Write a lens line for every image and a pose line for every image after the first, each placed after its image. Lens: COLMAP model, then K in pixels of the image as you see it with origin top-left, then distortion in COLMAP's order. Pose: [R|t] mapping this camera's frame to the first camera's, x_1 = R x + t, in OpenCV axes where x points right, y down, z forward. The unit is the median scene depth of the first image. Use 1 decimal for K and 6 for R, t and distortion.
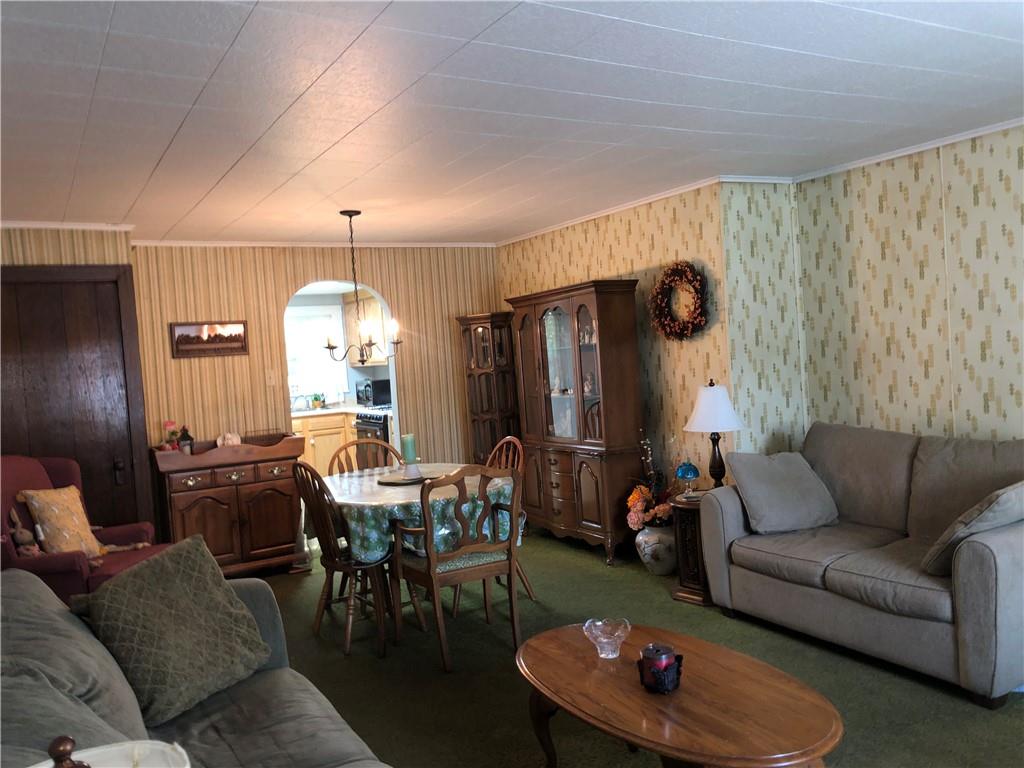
lens RADIAL K [[840.2, 0, 512.0], [0, 840.2, 384.0], [0, 0, 1]] dist [0.003258, 0.006042]
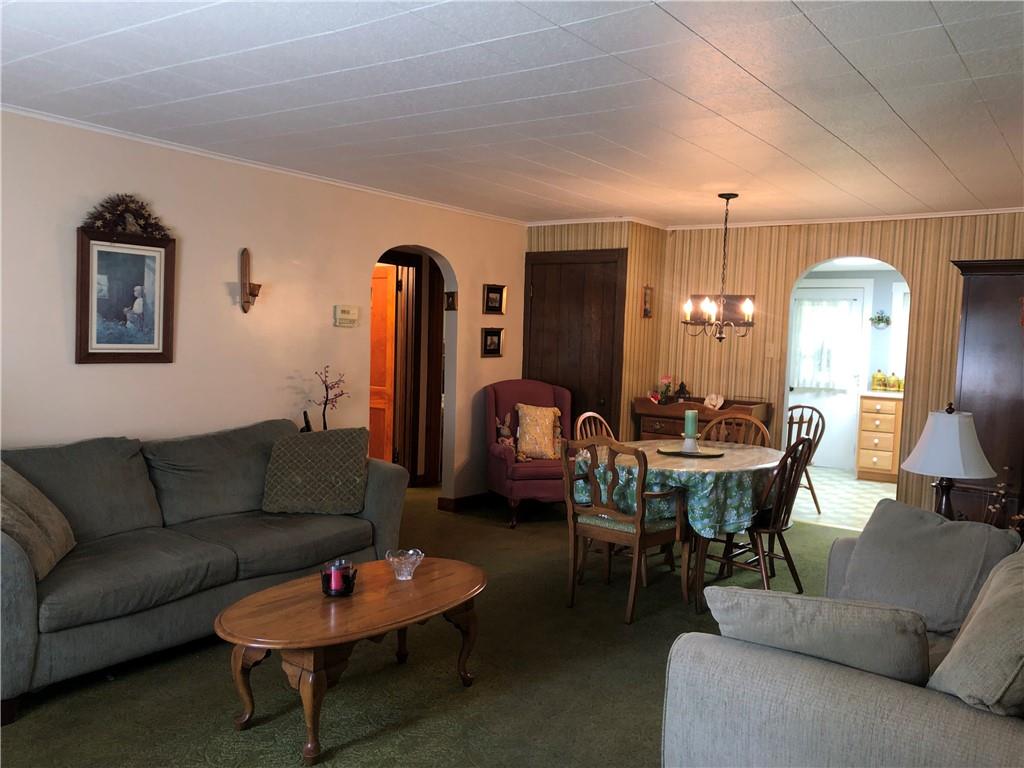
lens RADIAL K [[840.2, 0, 512.0], [0, 840.2, 384.0], [0, 0, 1]] dist [0.003258, 0.006042]
pose [[0.384665, 0.135361, -0.913077, 0.677745], [-0.095654, 0.989709, 0.106424, -0.056668], [0.918087, 0.046402, 0.393654, 0.350330]]
